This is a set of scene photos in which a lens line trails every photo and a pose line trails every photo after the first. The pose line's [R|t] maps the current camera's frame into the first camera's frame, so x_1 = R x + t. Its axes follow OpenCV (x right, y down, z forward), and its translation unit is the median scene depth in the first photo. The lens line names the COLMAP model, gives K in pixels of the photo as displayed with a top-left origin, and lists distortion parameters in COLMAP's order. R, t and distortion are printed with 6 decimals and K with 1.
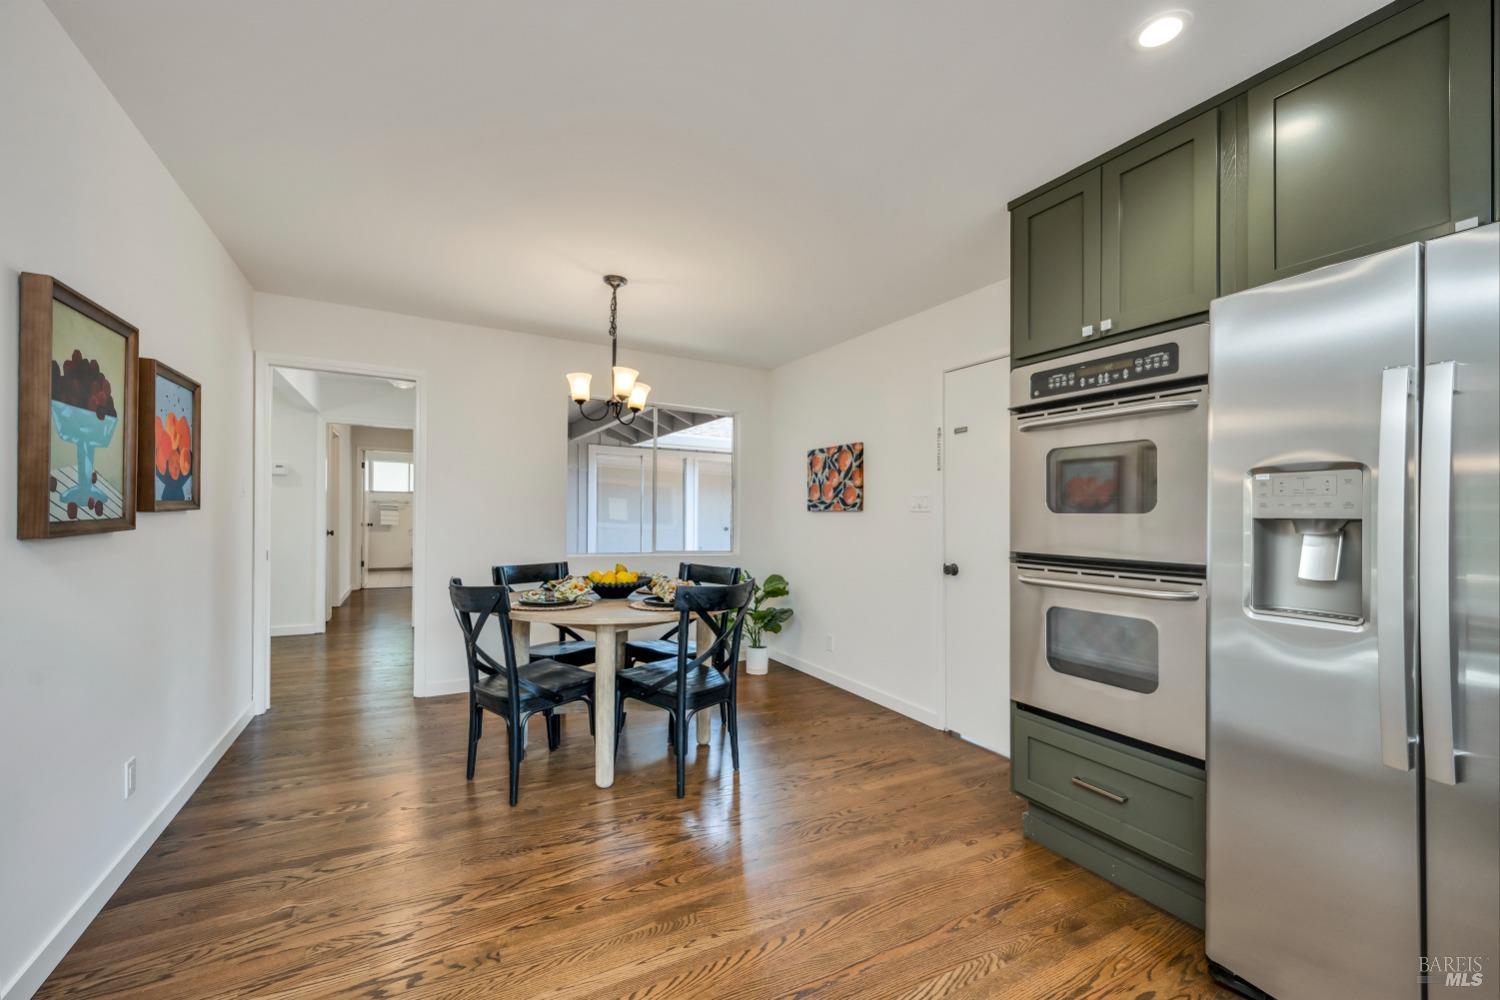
lens RADIAL K [[592.3, 0, 769.6], [0, 592.3, 514.2], [0, 0, 1]] dist [-0.000322, 0.000140]
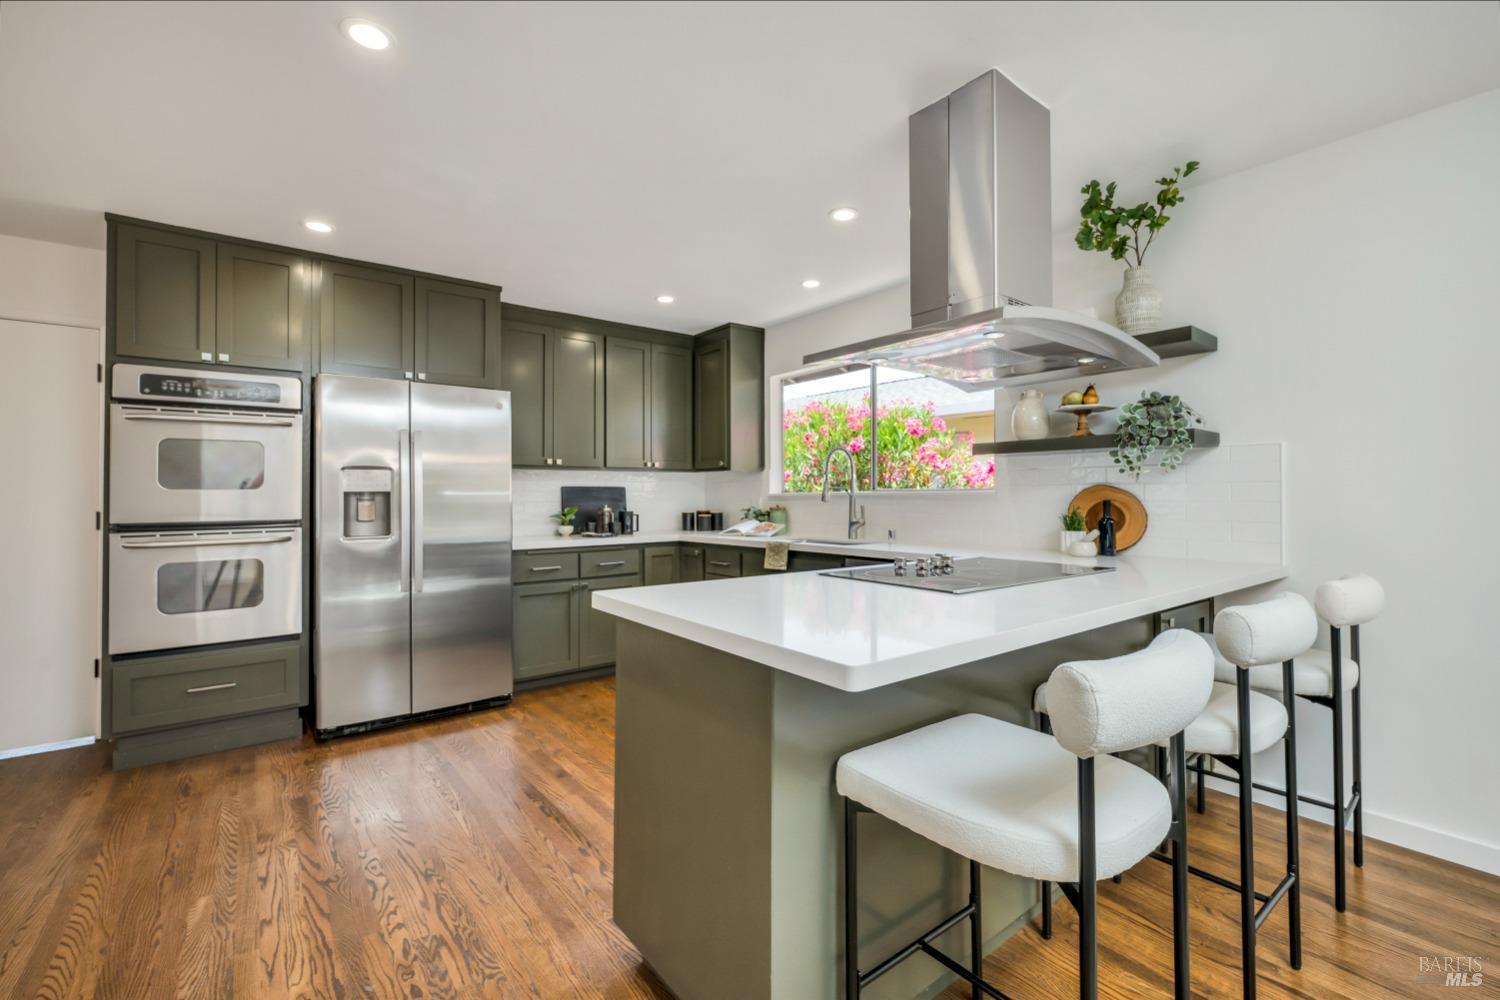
lens RADIAL K [[669.4, 0, 751.4], [0, 669.4, 493.7], [0, 0, 1]] dist [0.001657, -0.000232]
pose [[-0.166023, -0.006414, 0.986101, -1.509577], [0.001362, 0.999976, 0.006734, -0.000208], [-0.986121, 0.002461, -0.166010, 0.014291]]
